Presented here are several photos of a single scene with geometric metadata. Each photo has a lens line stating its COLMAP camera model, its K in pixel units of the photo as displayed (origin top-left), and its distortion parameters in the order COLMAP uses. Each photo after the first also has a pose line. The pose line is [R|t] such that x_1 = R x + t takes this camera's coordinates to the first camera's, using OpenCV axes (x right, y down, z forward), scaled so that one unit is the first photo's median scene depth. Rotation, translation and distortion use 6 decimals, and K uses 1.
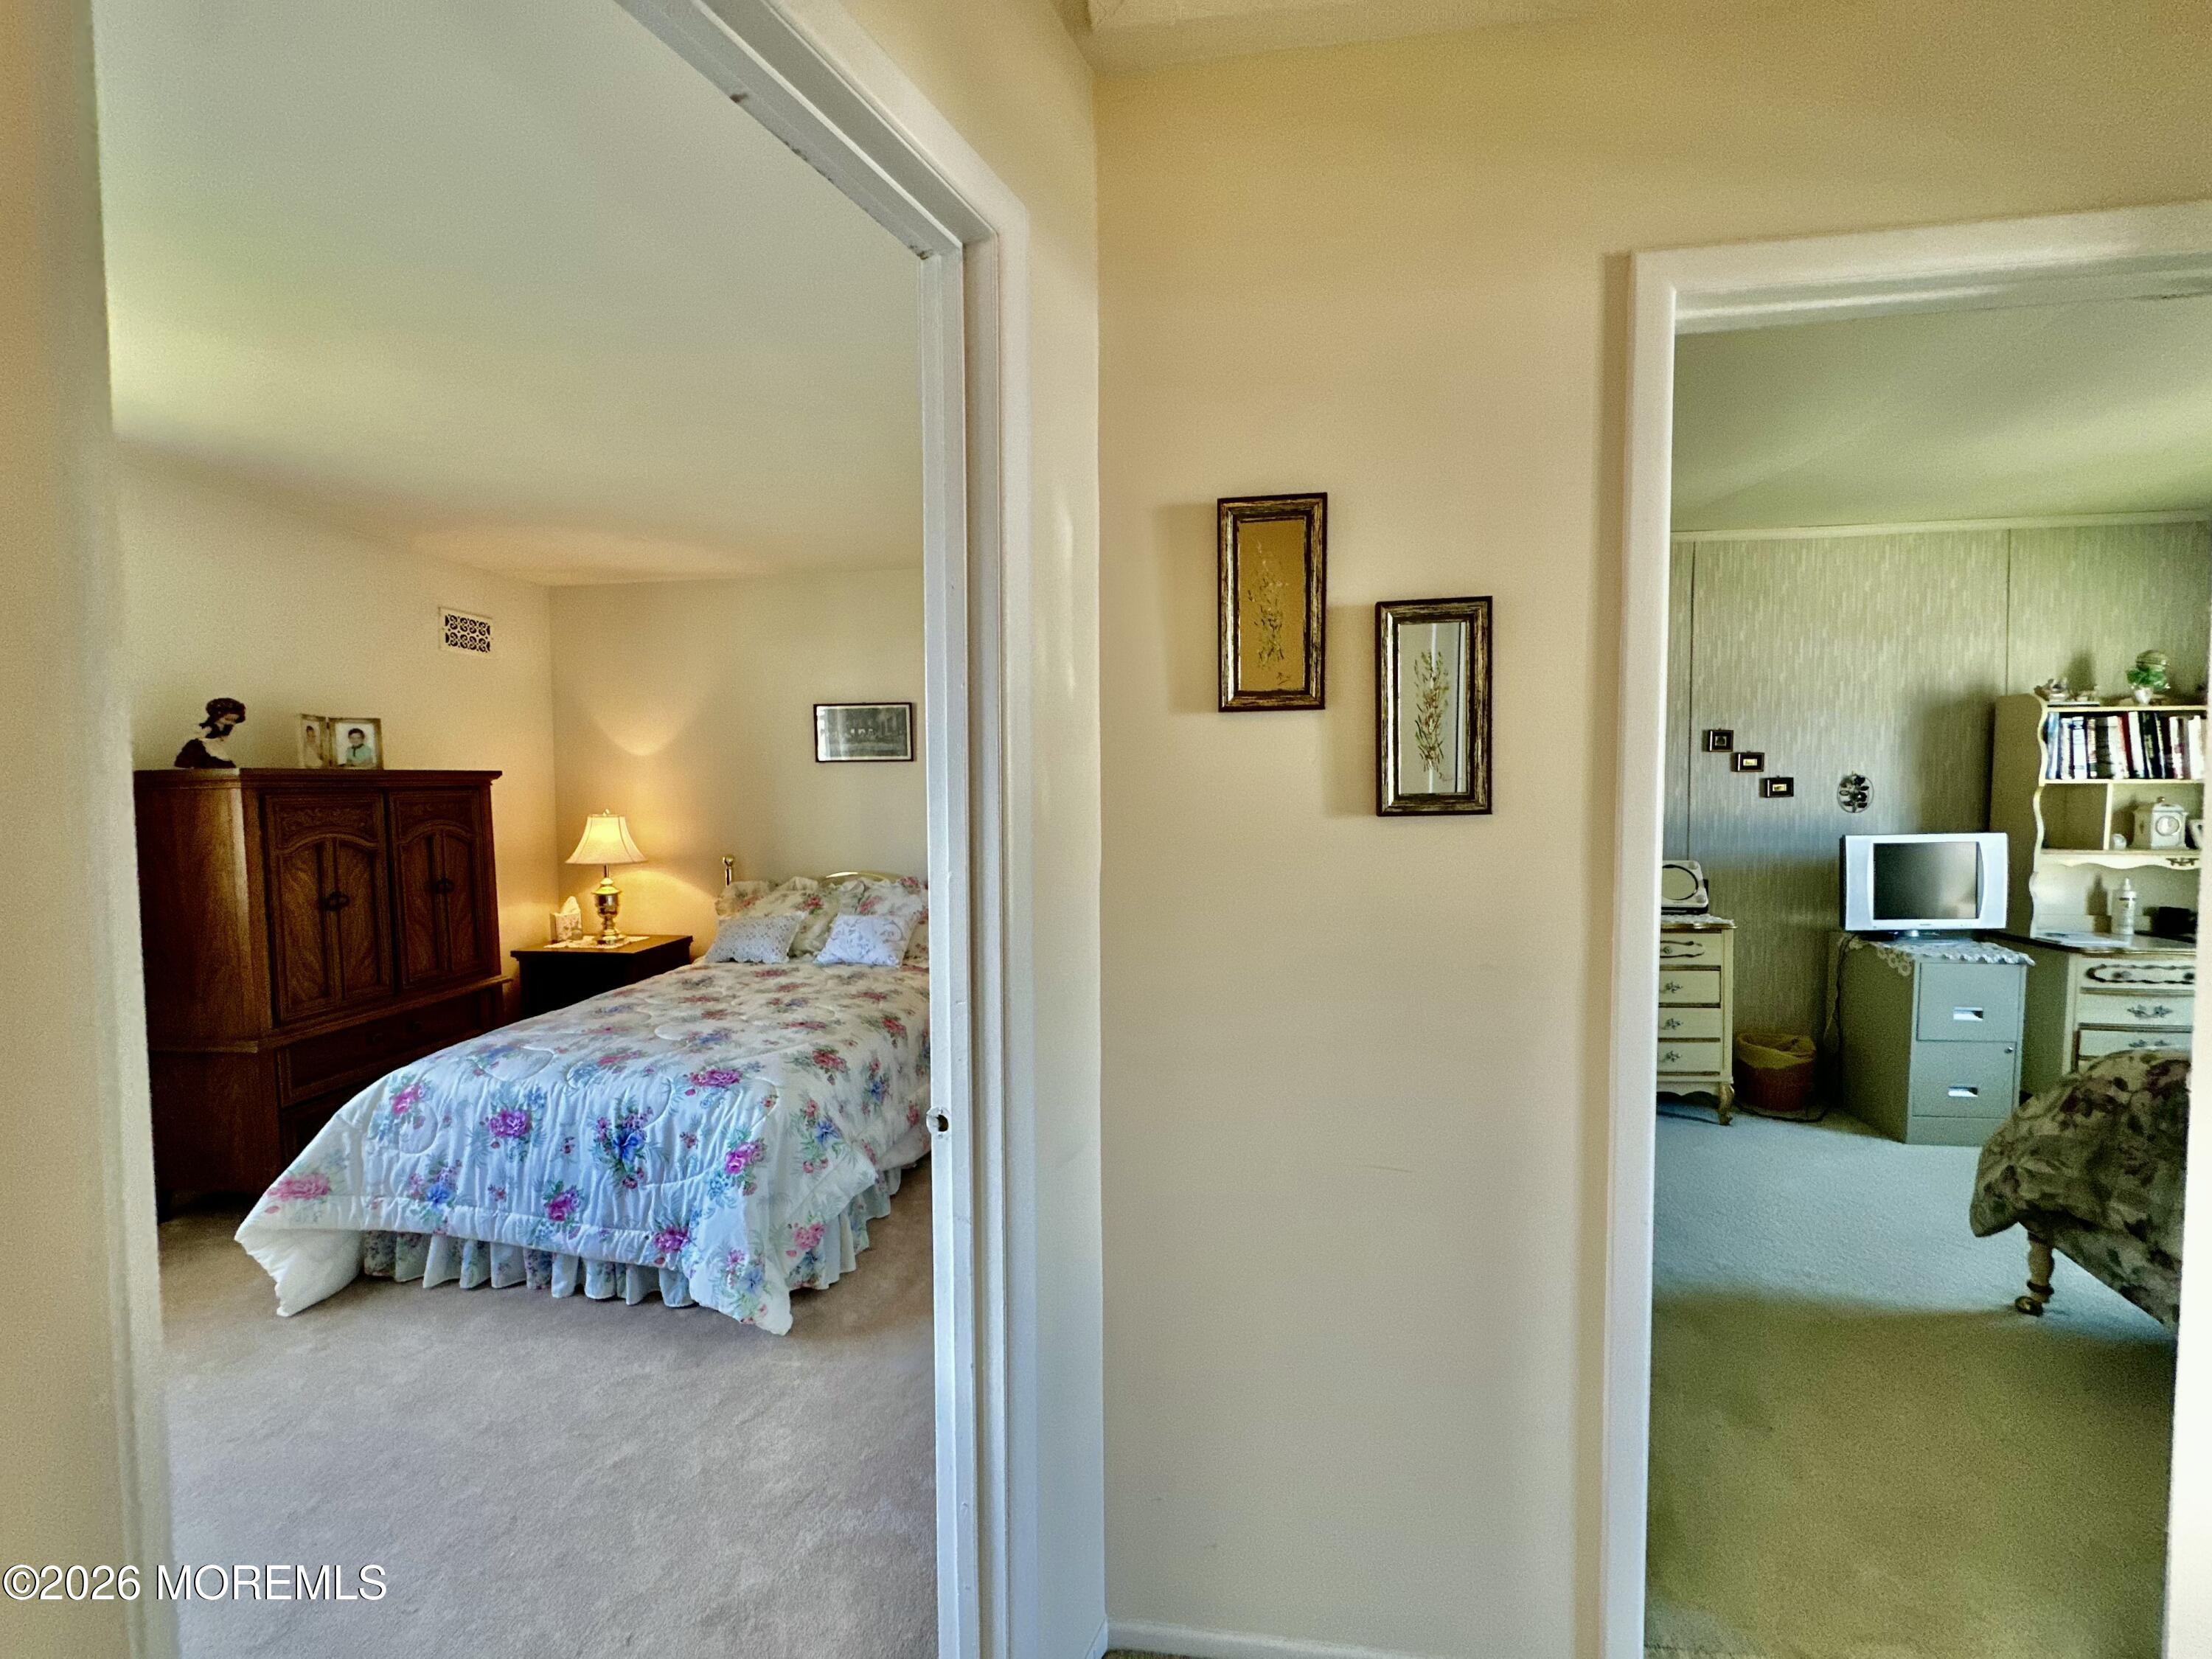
lens RADIAL K [[878.0, 0, 1103.6], [0, 878.0, 827.6], [0, 0, 1]] dist [-0.005114, 0.000238]
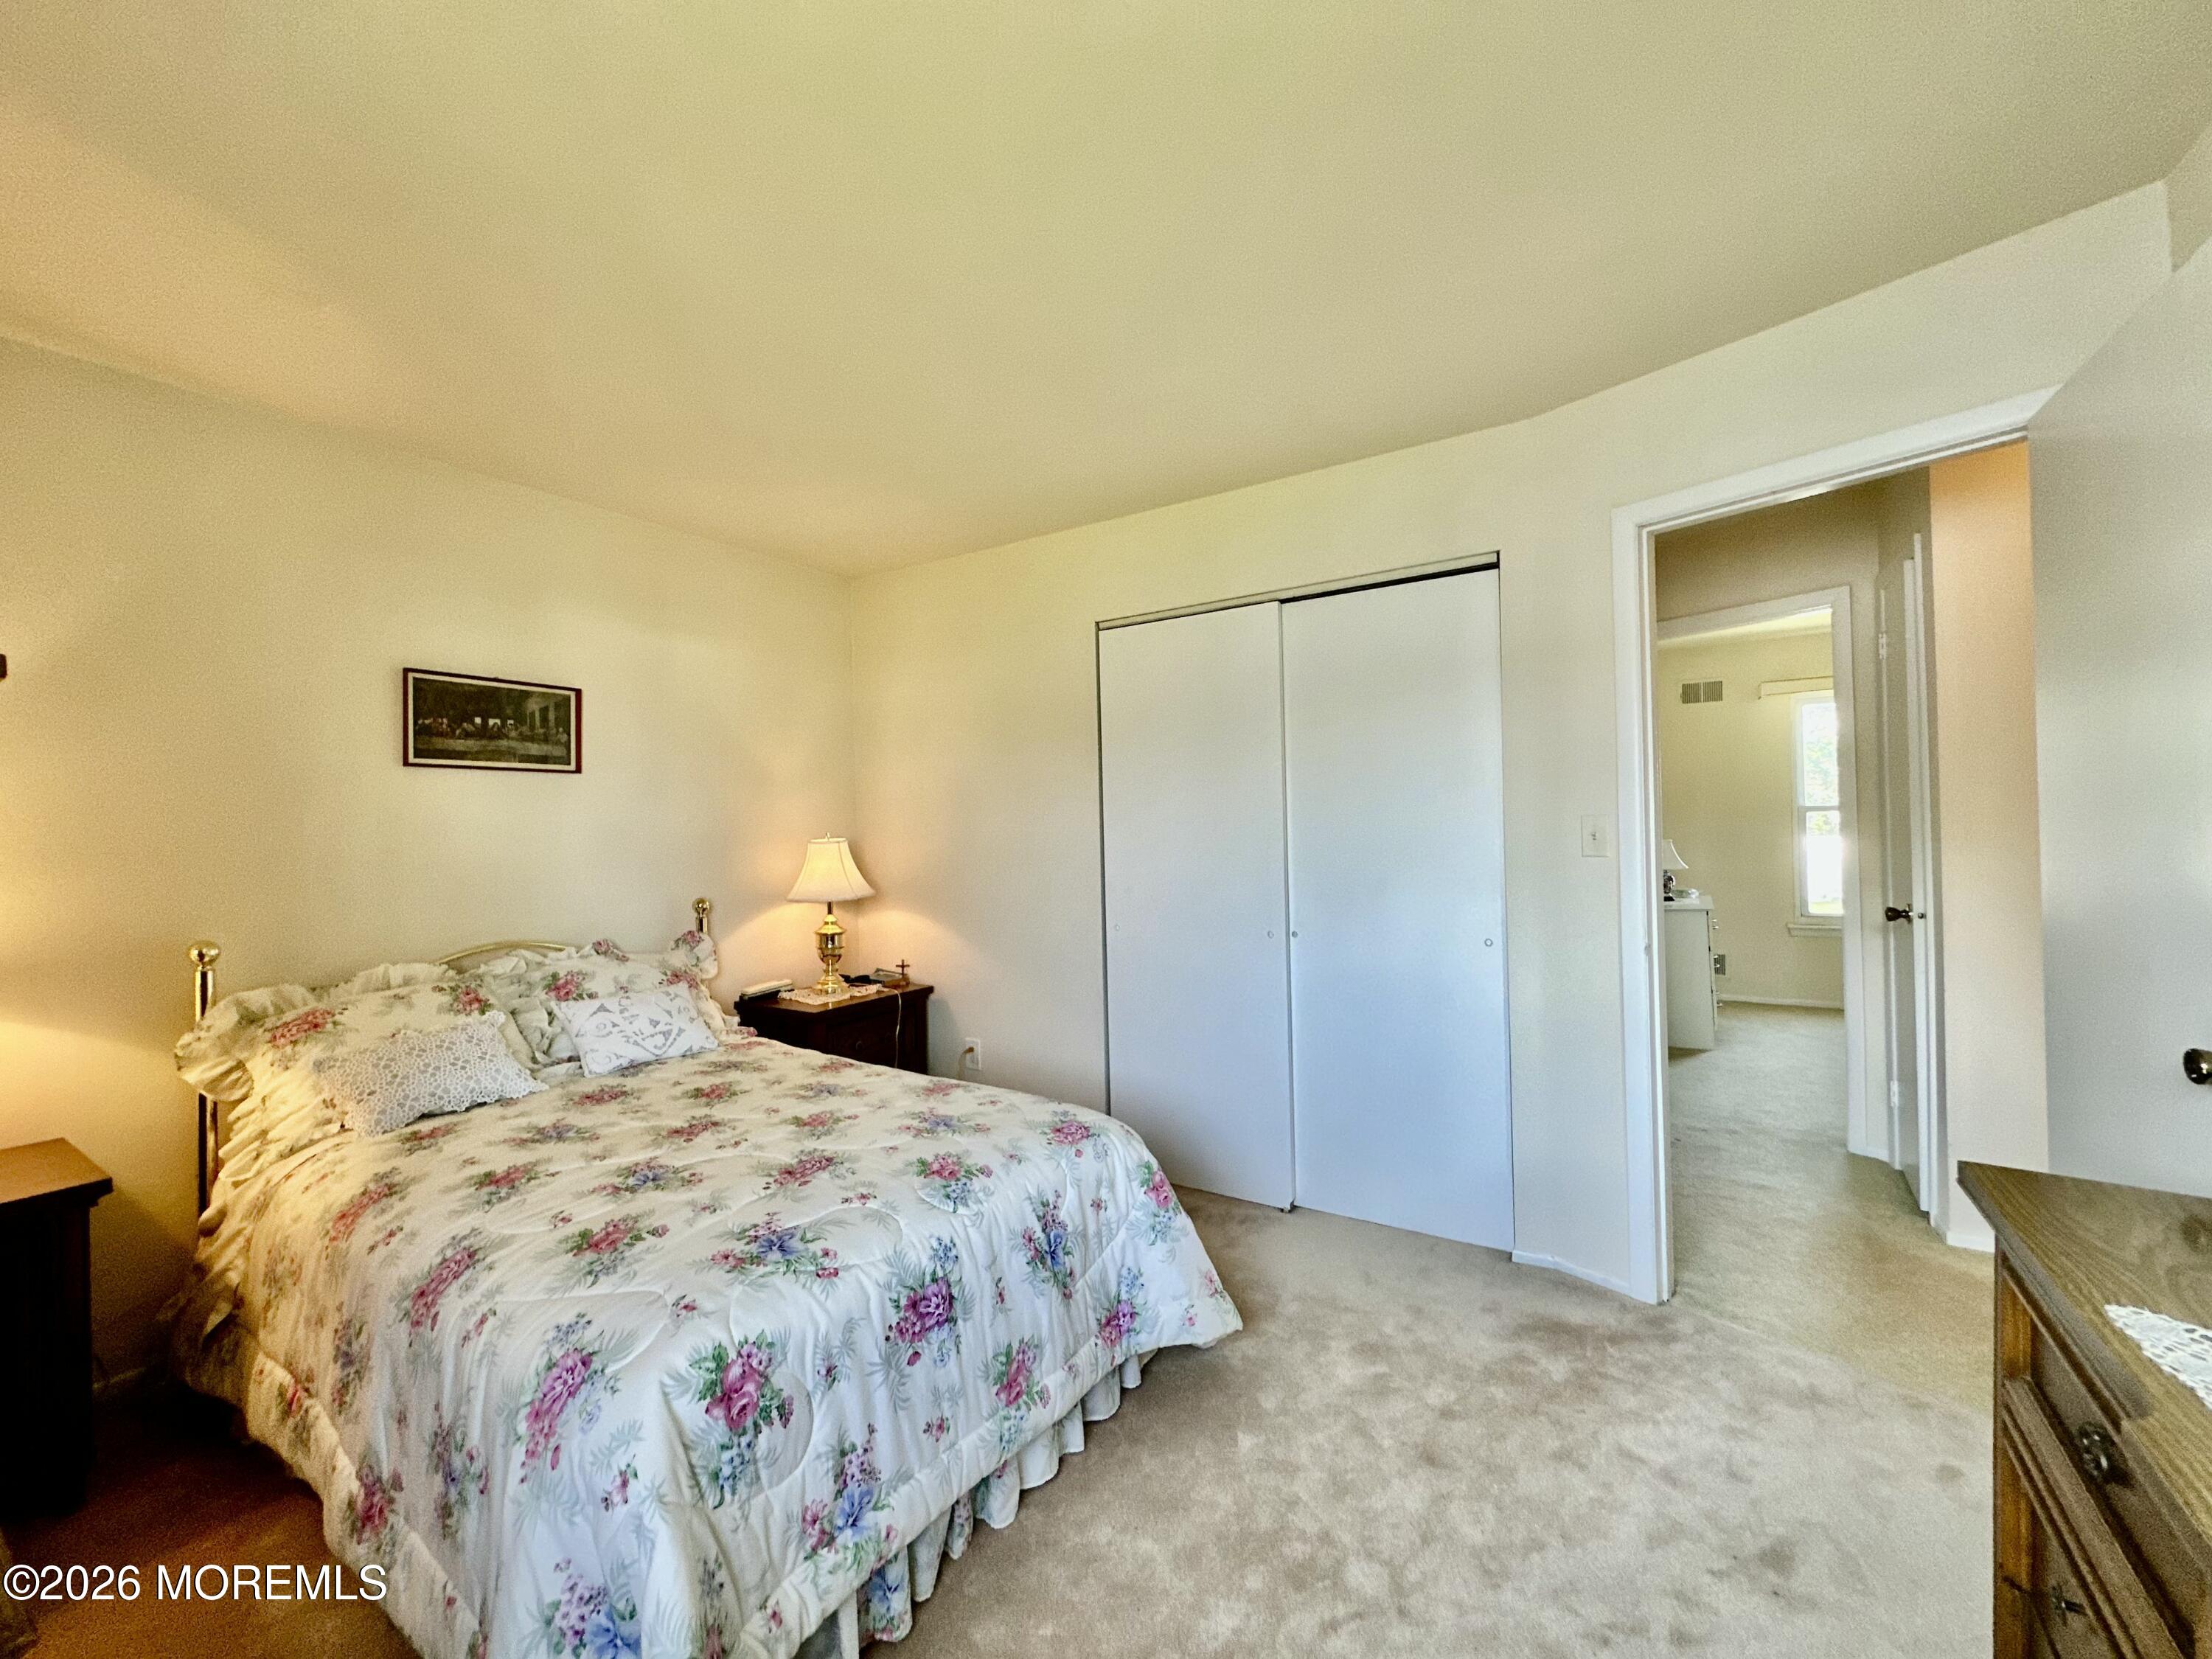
lens RADIAL K [[881.2, 0, 1103.4], [0, 881.2, 825.9], [0, 0, 1]] dist [-0.002852, 0.001098]
pose [[0.421181, 0.000873, 0.906976, -1.167306], [0.059280, 0.997835, -0.028489, 0.017985], [-0.905037, 0.065765, 0.420217, 0.585534]]
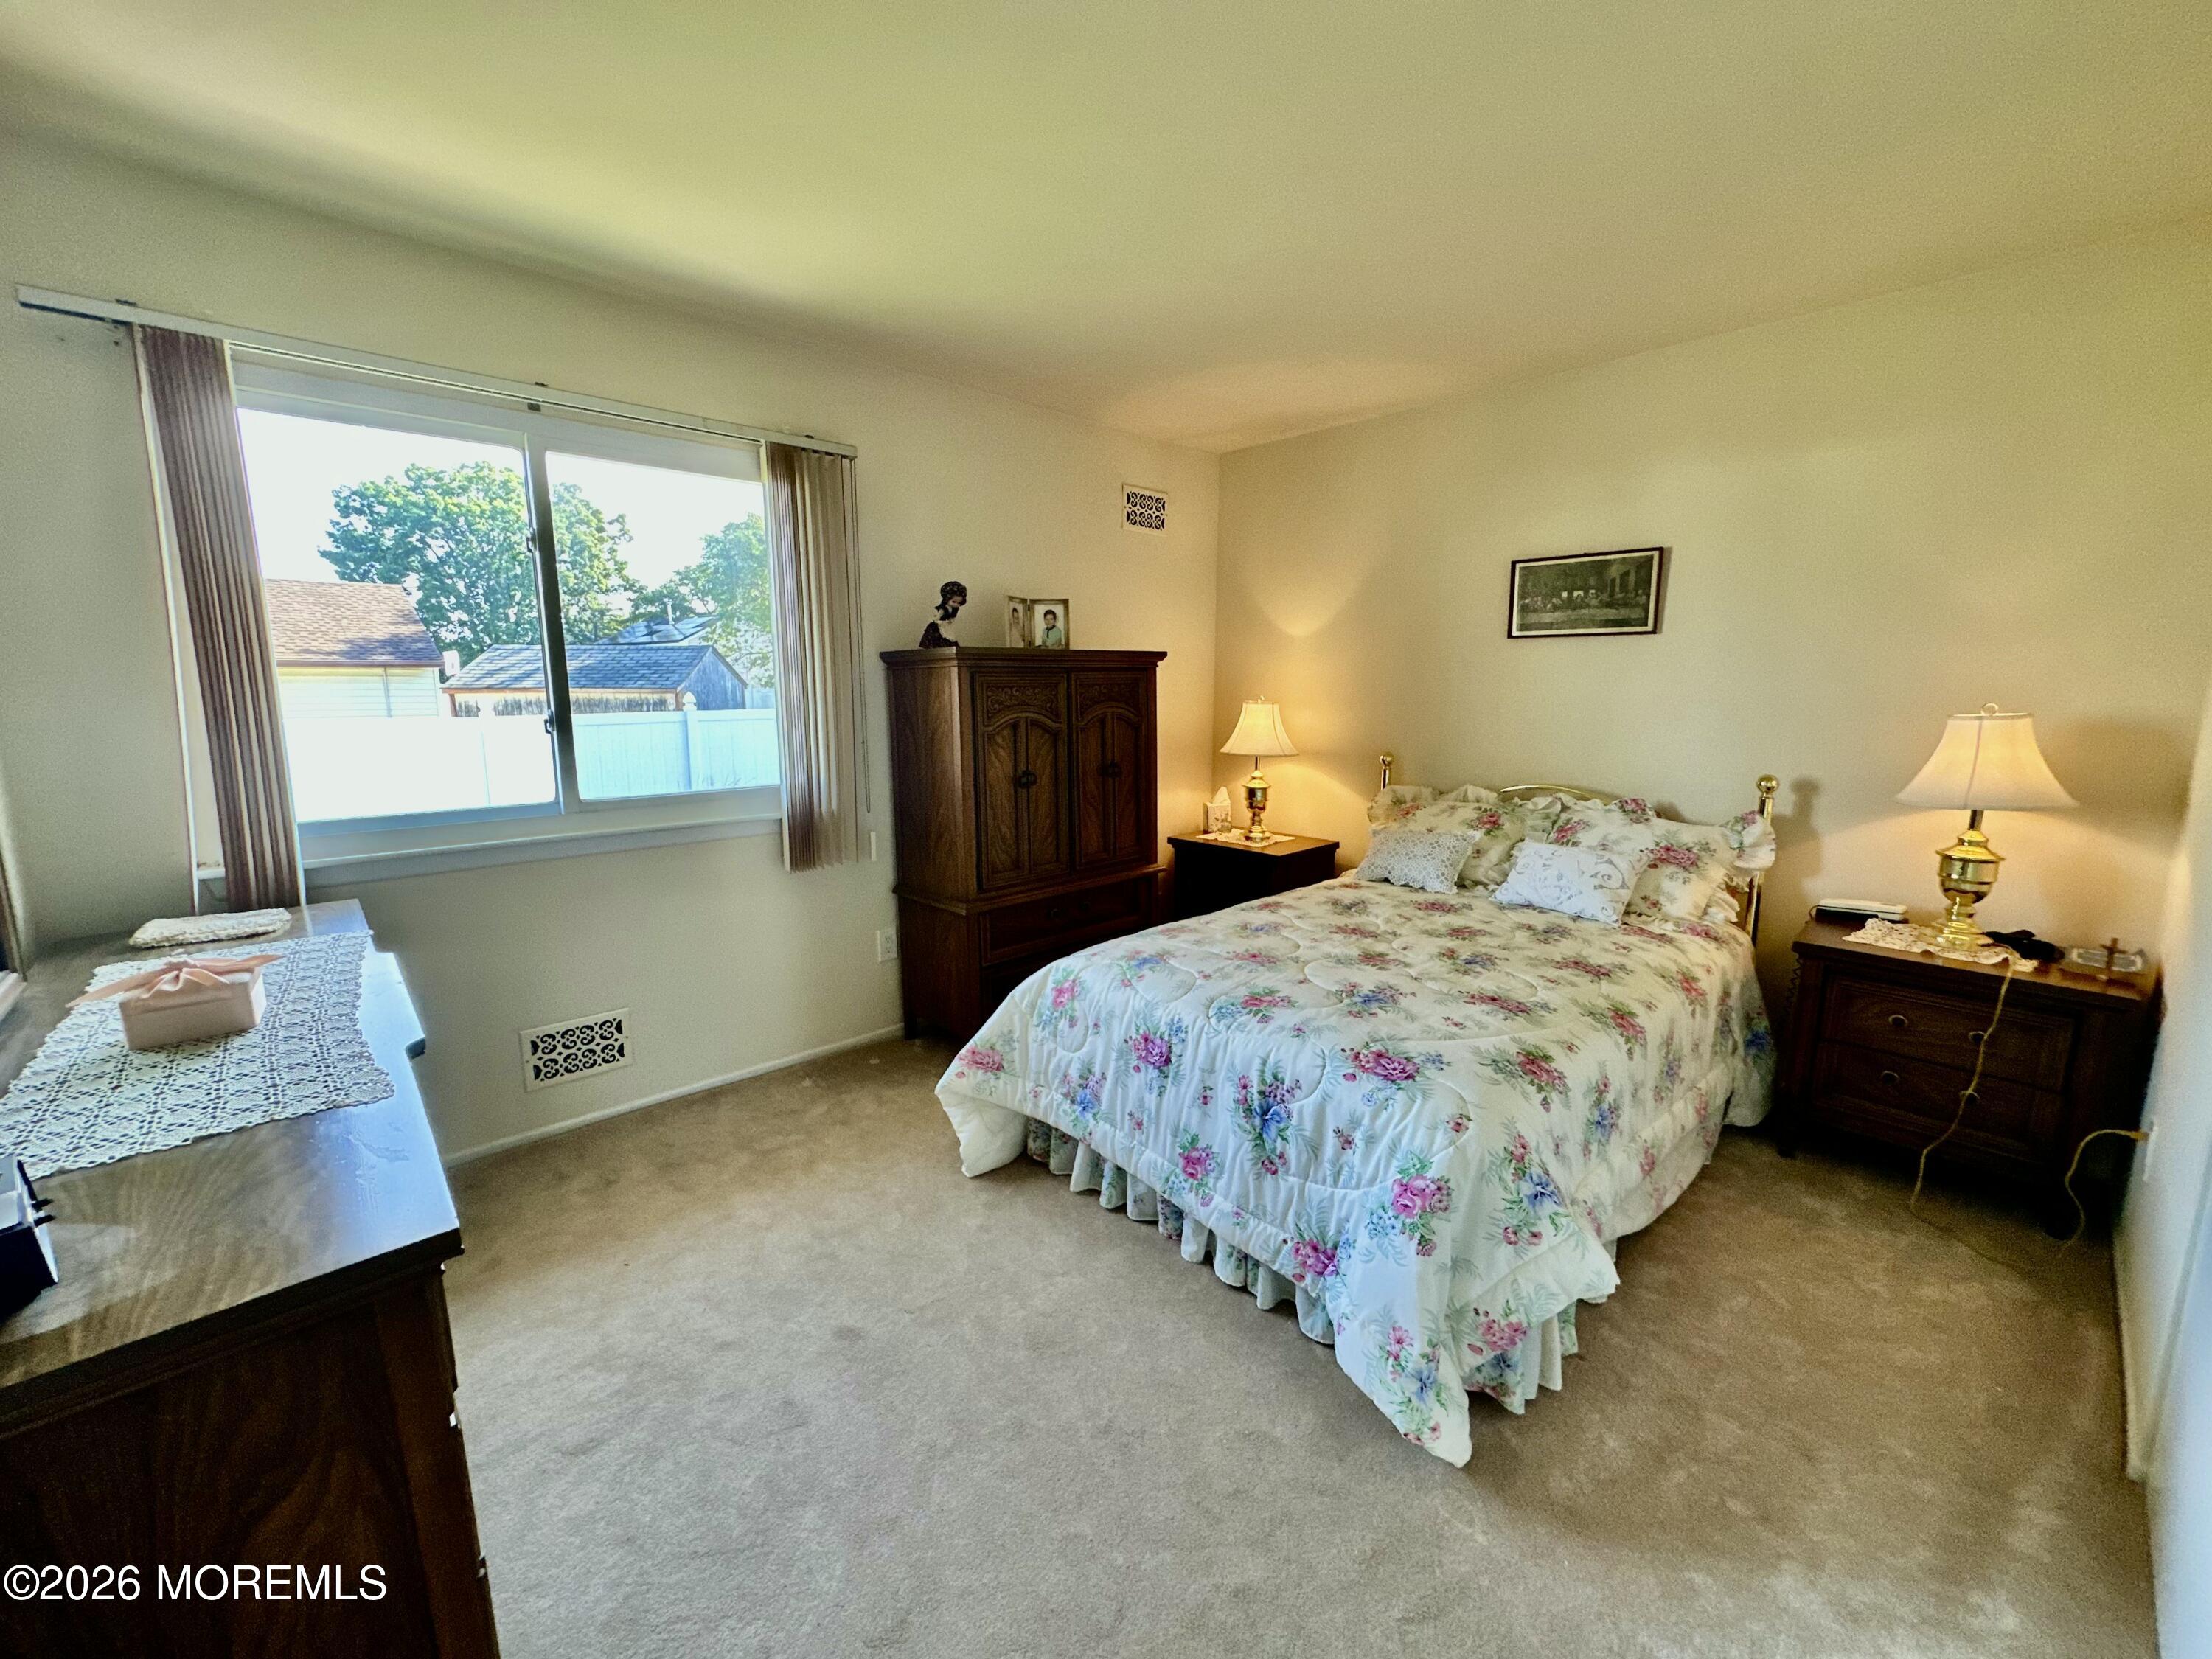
lens RADIAL K [[881.2, 0, 1103.4], [0, 881.2, 825.9], [0, 0, 1]] dist [-0.002852, 0.001098]
pose [[0.776235, 0.108574, -0.621024, -0.185798], [-0.035096, 0.990973, 0.129384, 0.001858], [0.629466, -0.078637, 0.773039, 0.296421]]
